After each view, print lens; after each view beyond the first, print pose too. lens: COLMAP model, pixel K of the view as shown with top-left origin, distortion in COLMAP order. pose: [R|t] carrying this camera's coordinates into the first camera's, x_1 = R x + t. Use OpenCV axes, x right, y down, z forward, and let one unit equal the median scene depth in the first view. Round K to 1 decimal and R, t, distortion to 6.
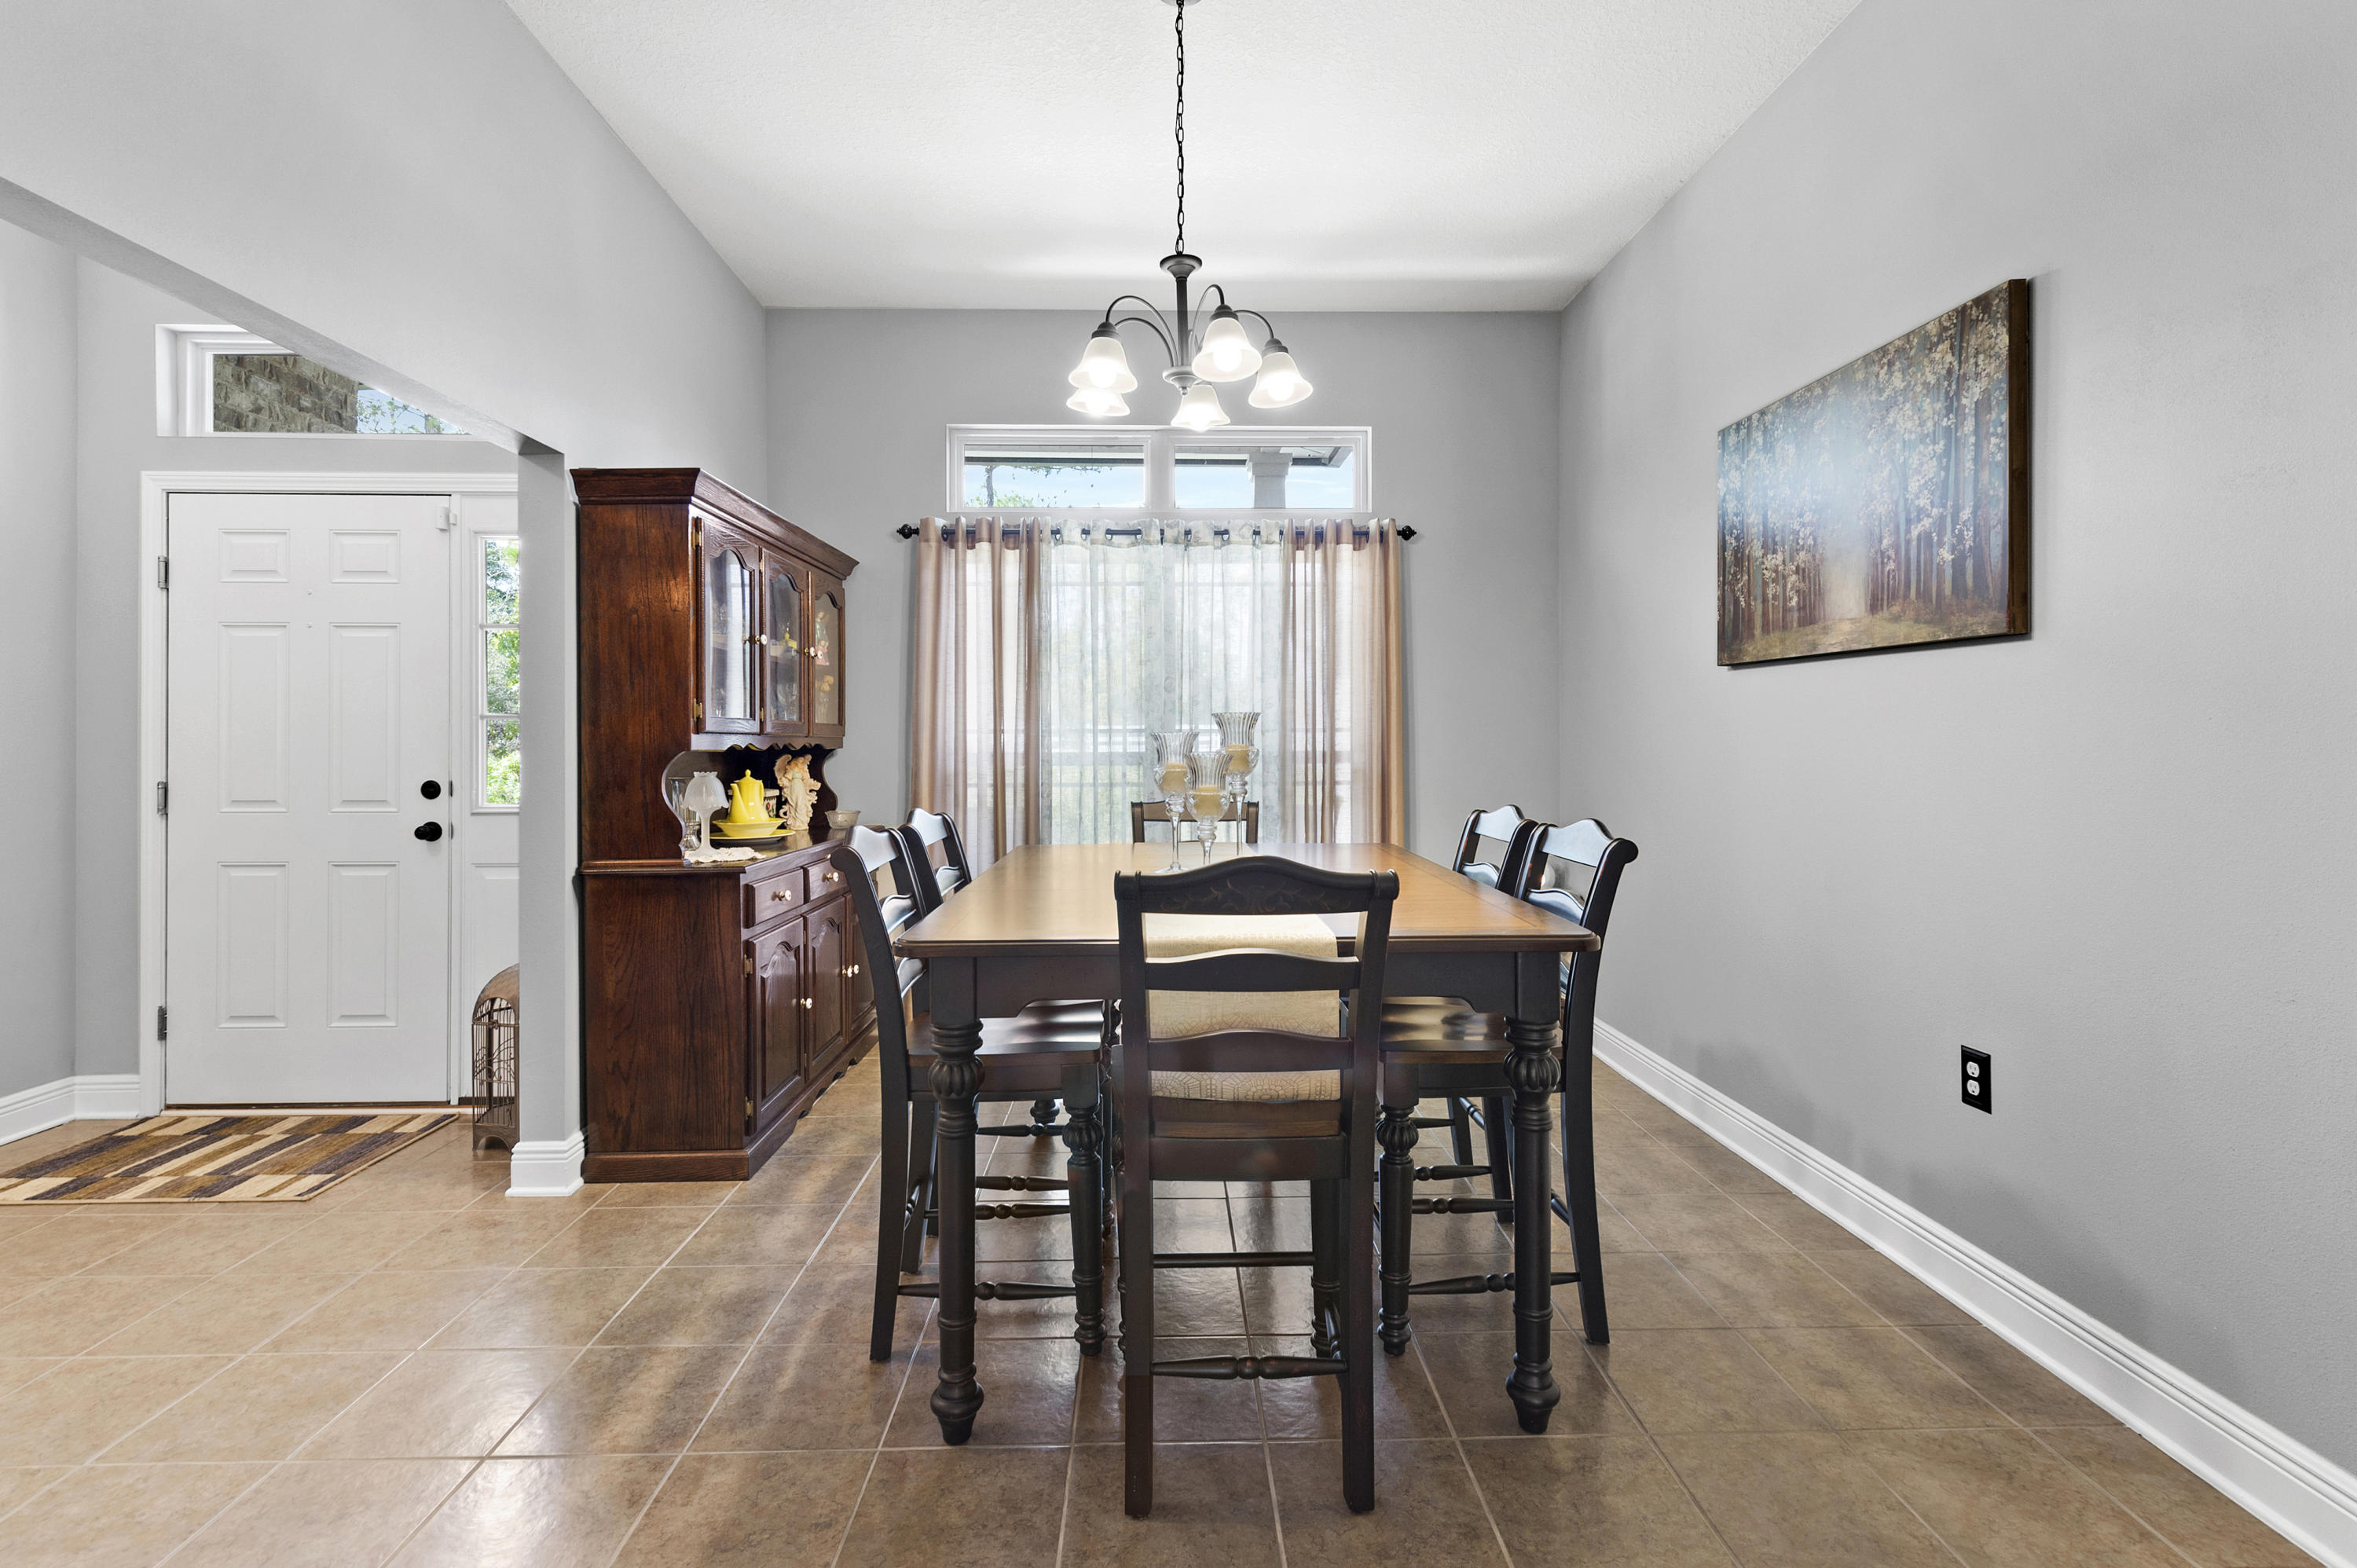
lens RADIAL K [[1108.4, 0, 1147.8], [0, 1108.4, 739.9], [0, 0, 1]] dist [0.001343, -0.000039]
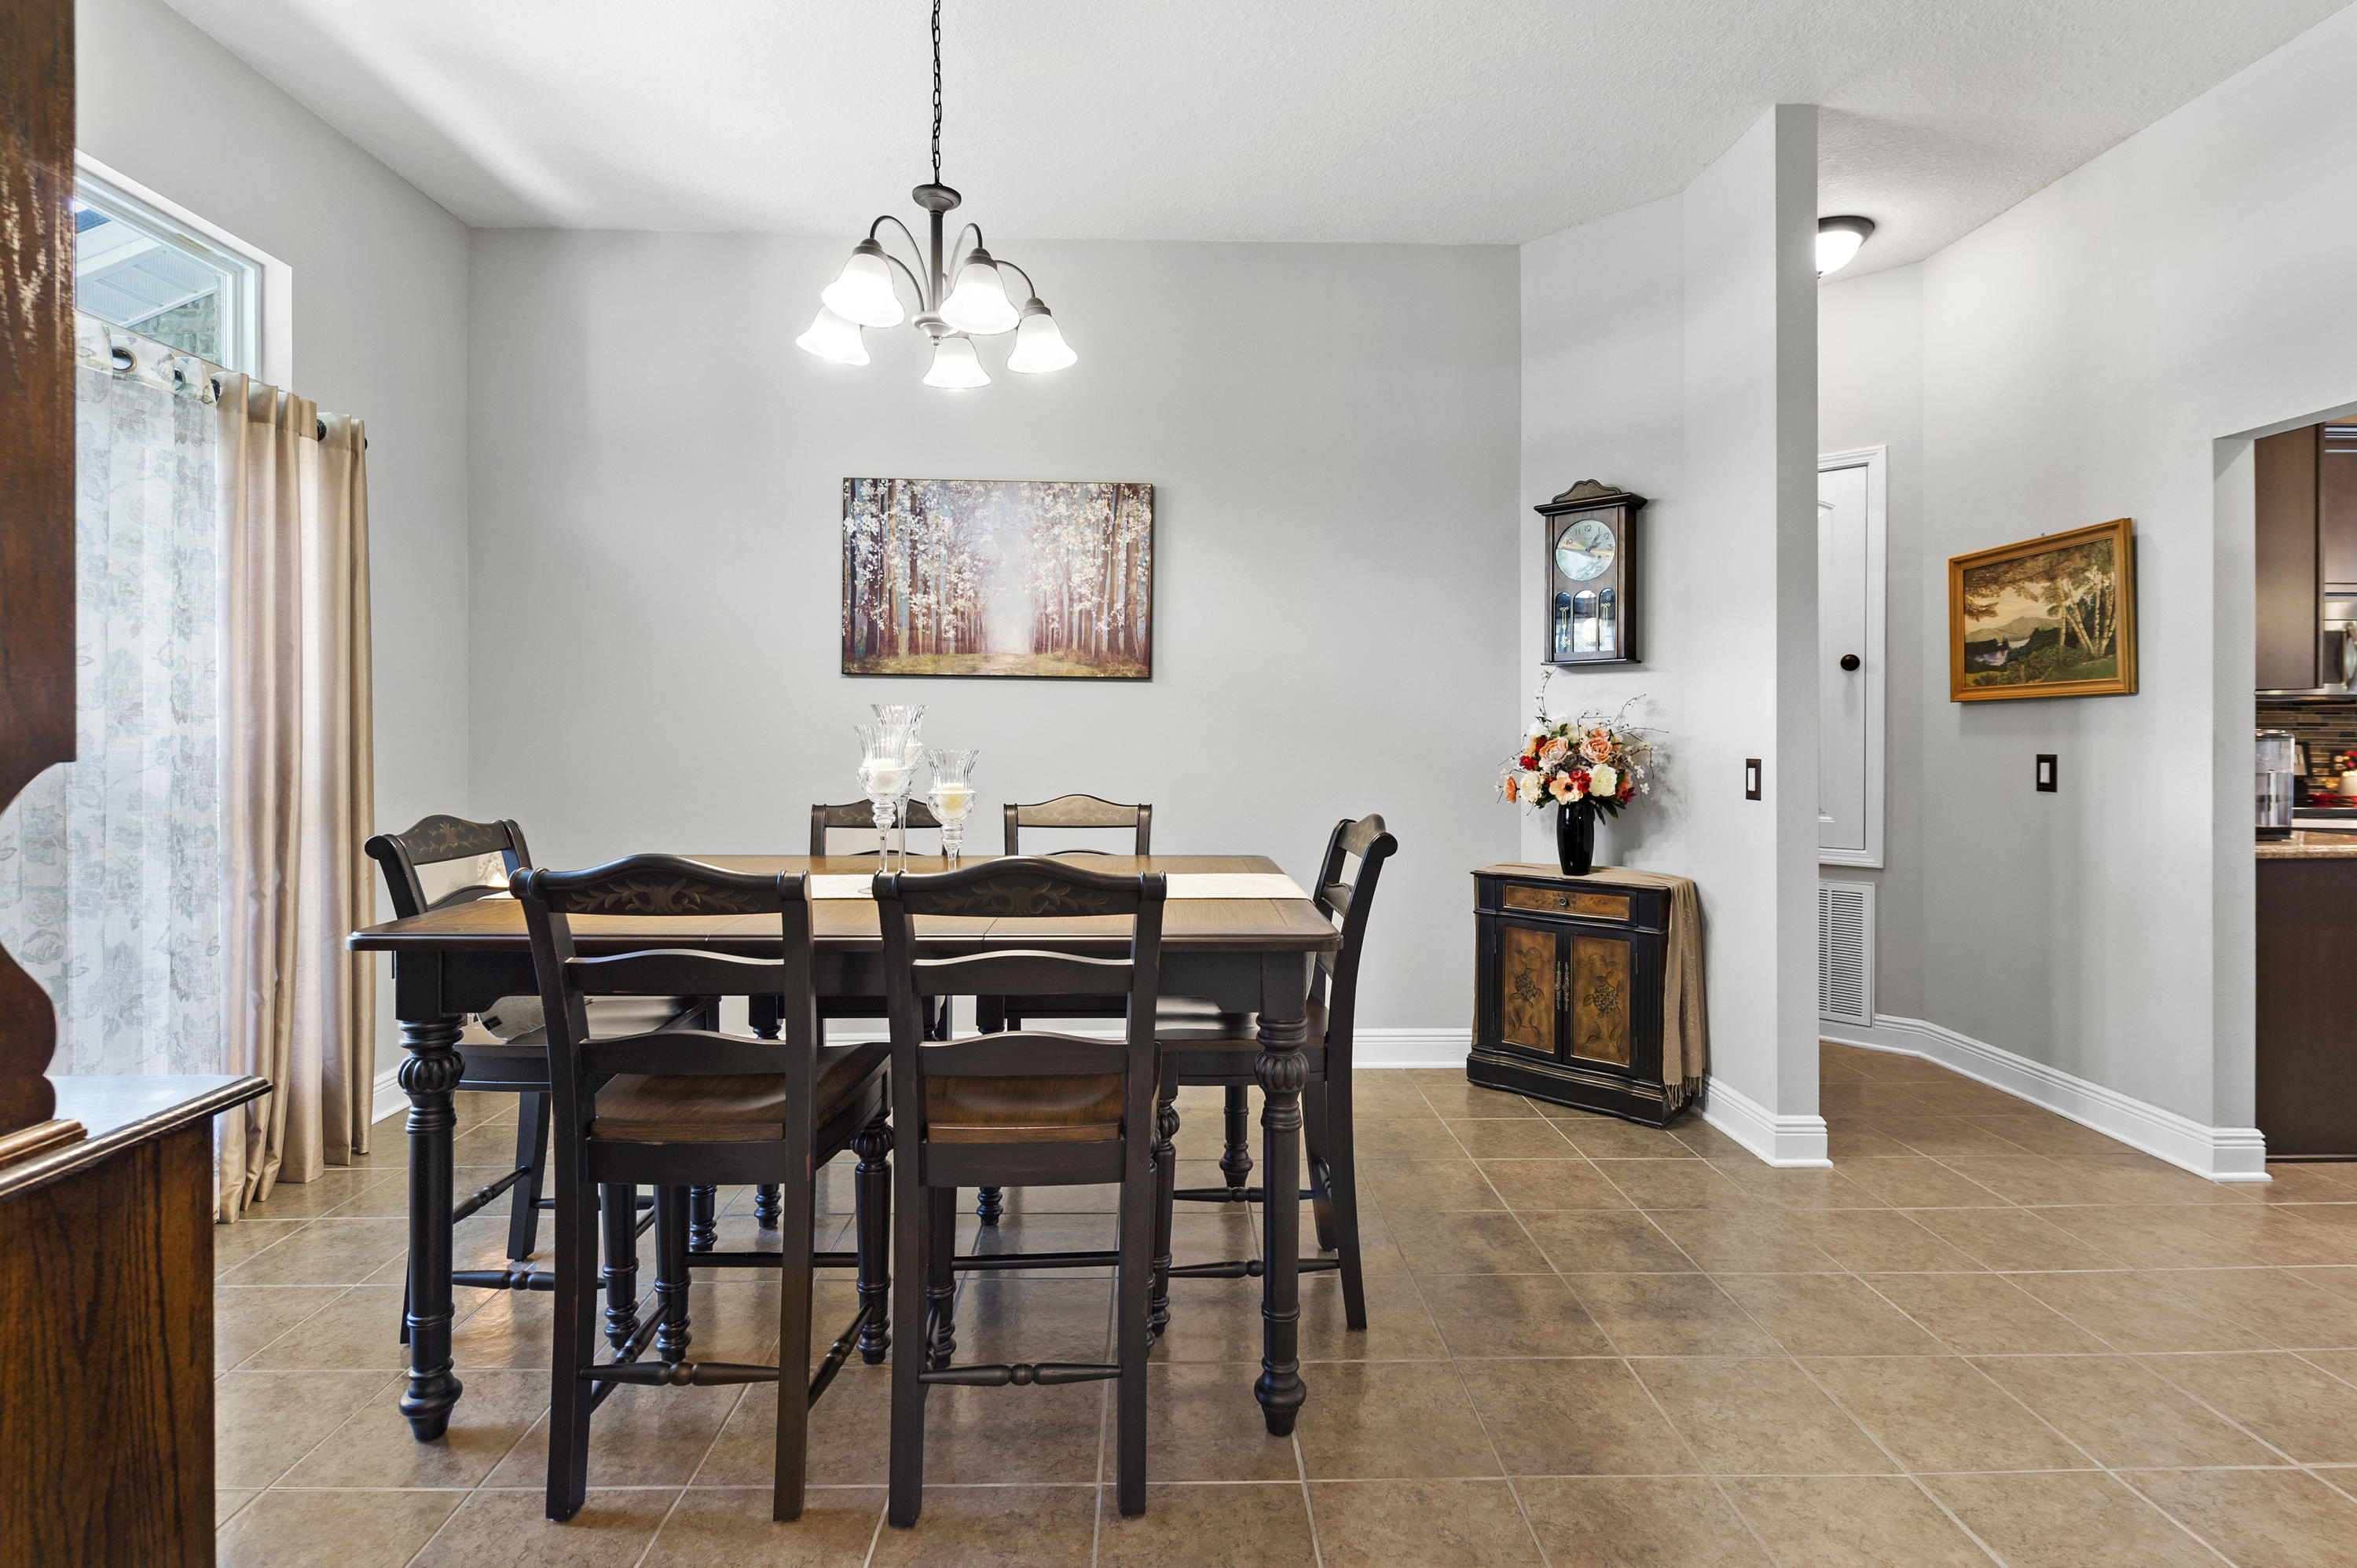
lens RADIAL K [[1108.4, 0, 1147.8], [0, 1108.4, 739.9], [0, 0, 1]] dist [0.001343, -0.000039]
pose [[-0.025734, -0.000578, 0.999669, -0.846518], [-0.005827, 0.999983, 0.000428, 0.003223], [-0.999652, -0.005814, -0.025737, 0.858764]]
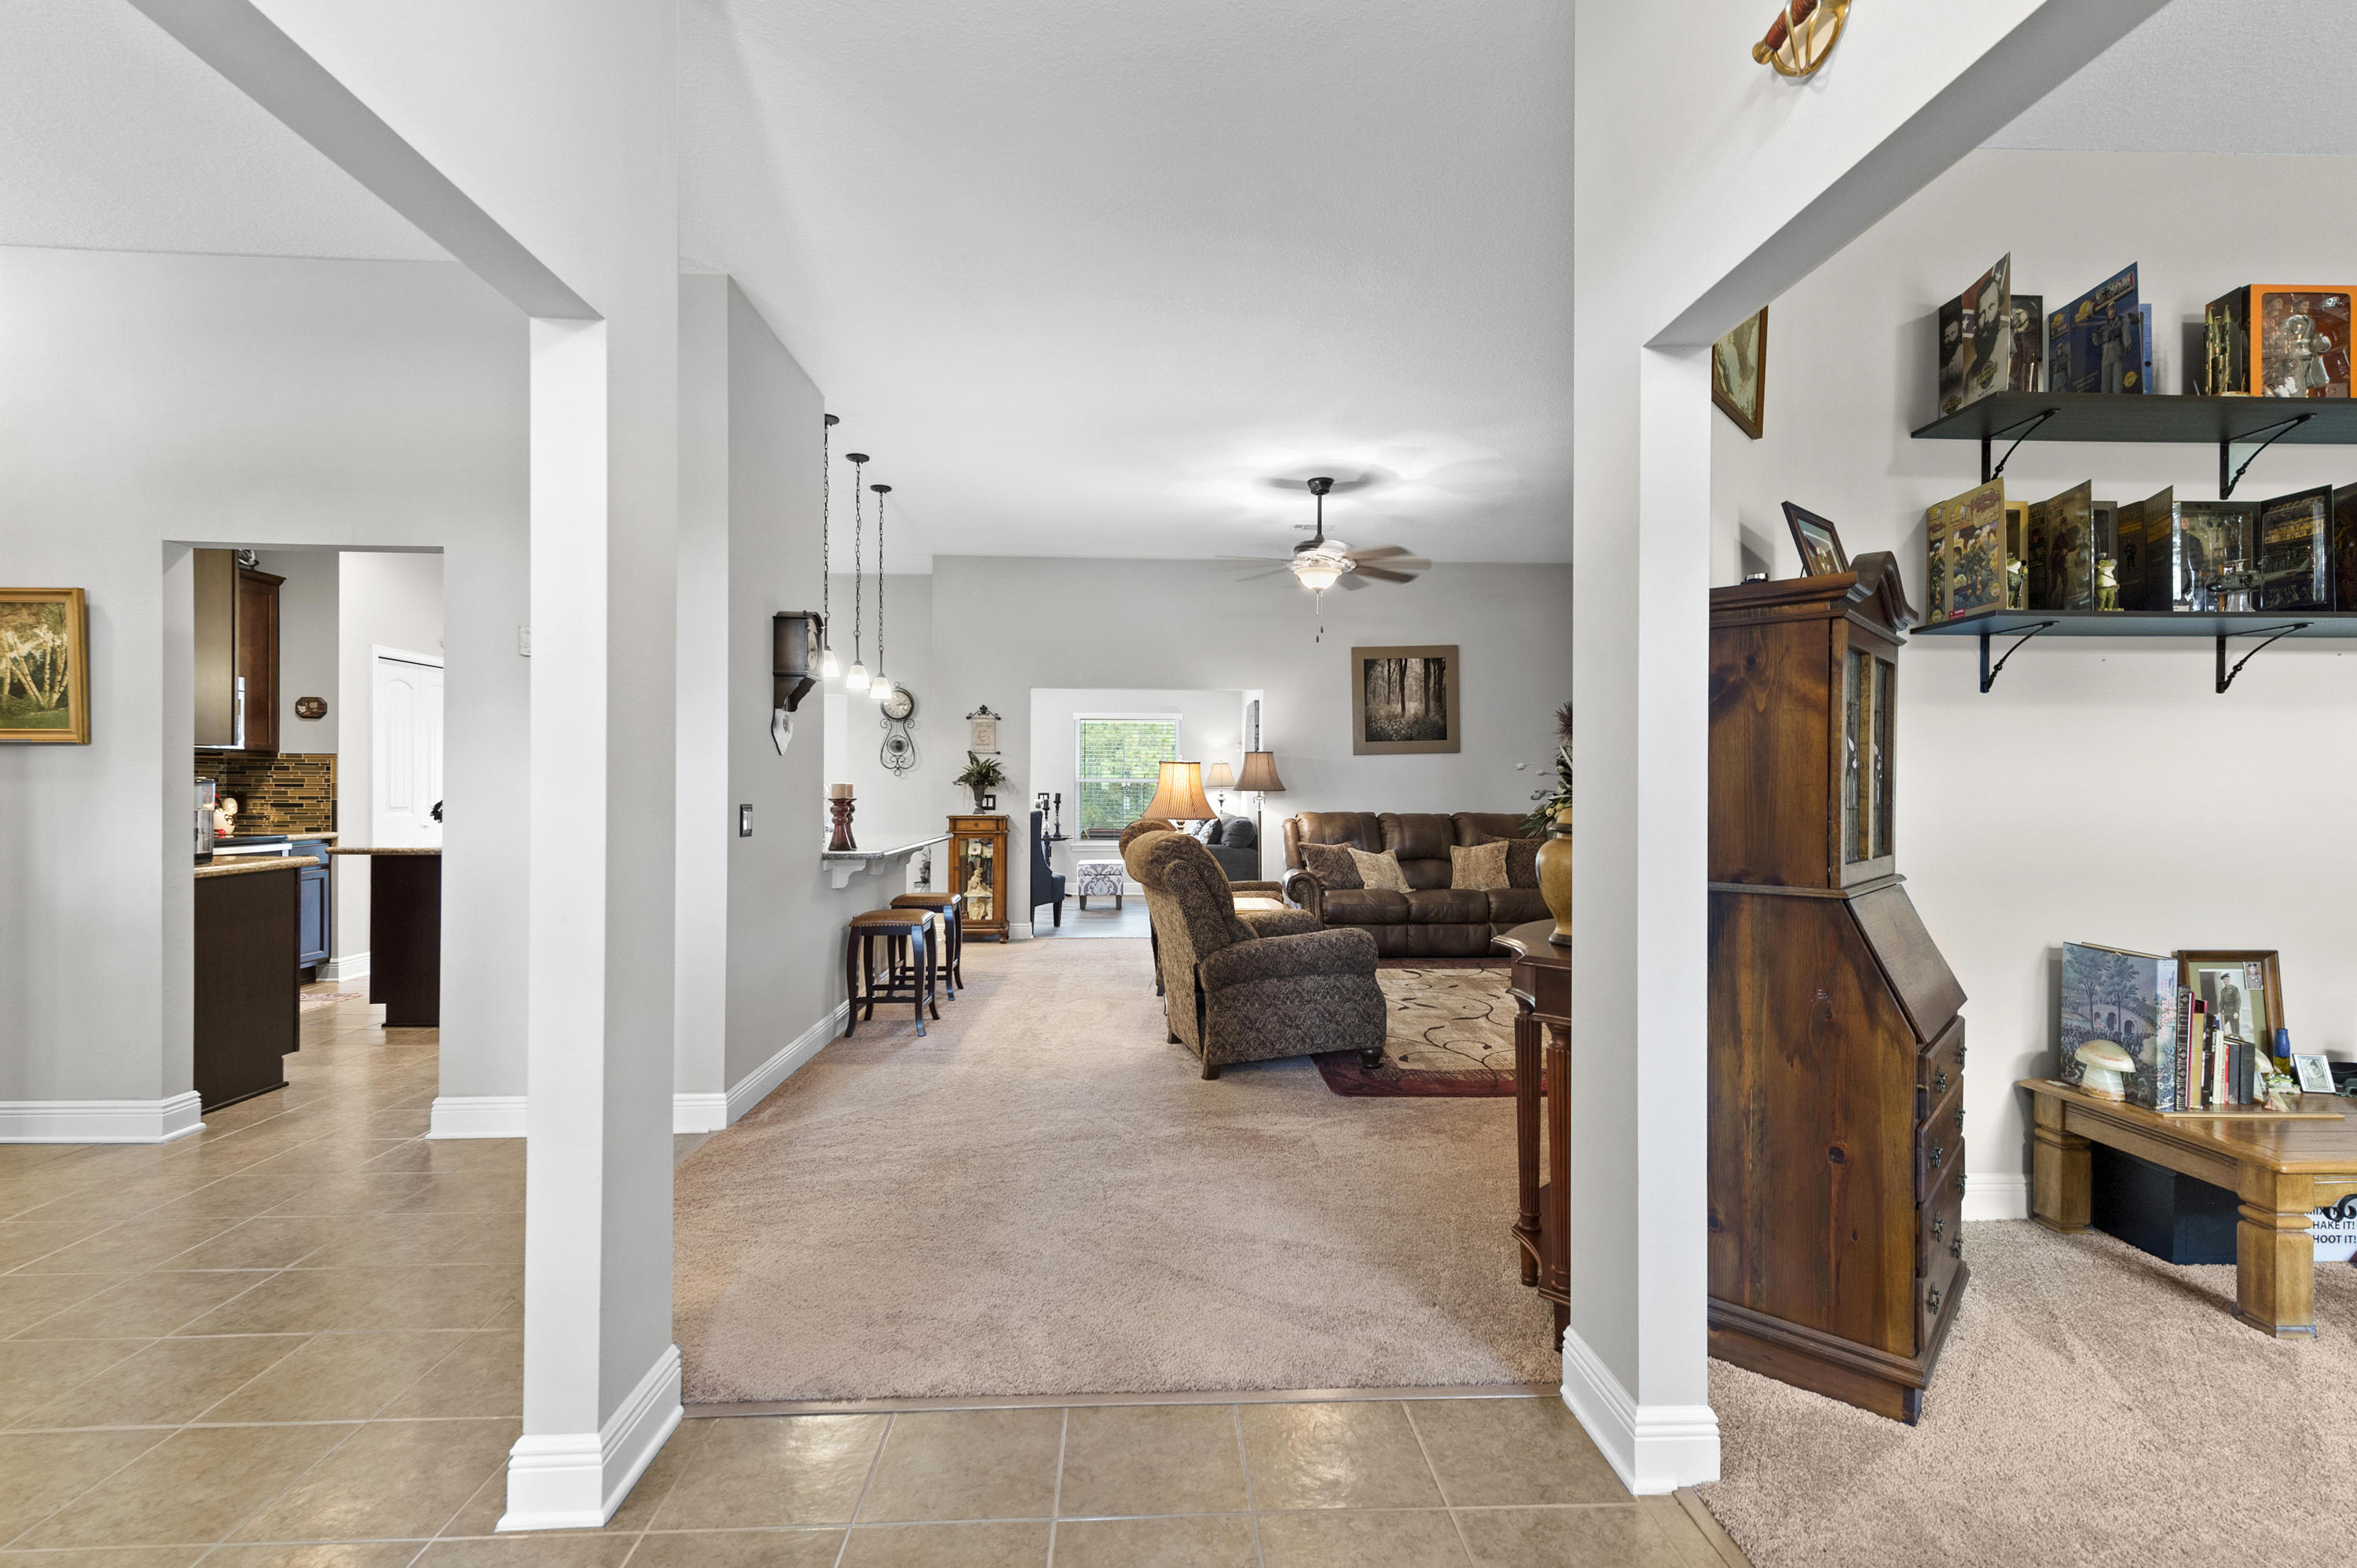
lens RADIAL K [[1055.9, 0, 1177.0], [0, 1055.9, 788.6], [0, 0, 1]] dist [0.015223, -0.000060]
pose [[-0.999077, -0.002868, -0.042852, -0.943338], [-0.002740, 0.999992, -0.003047, 0.002802], [0.042860, -0.002926, -0.999077, 1.105480]]
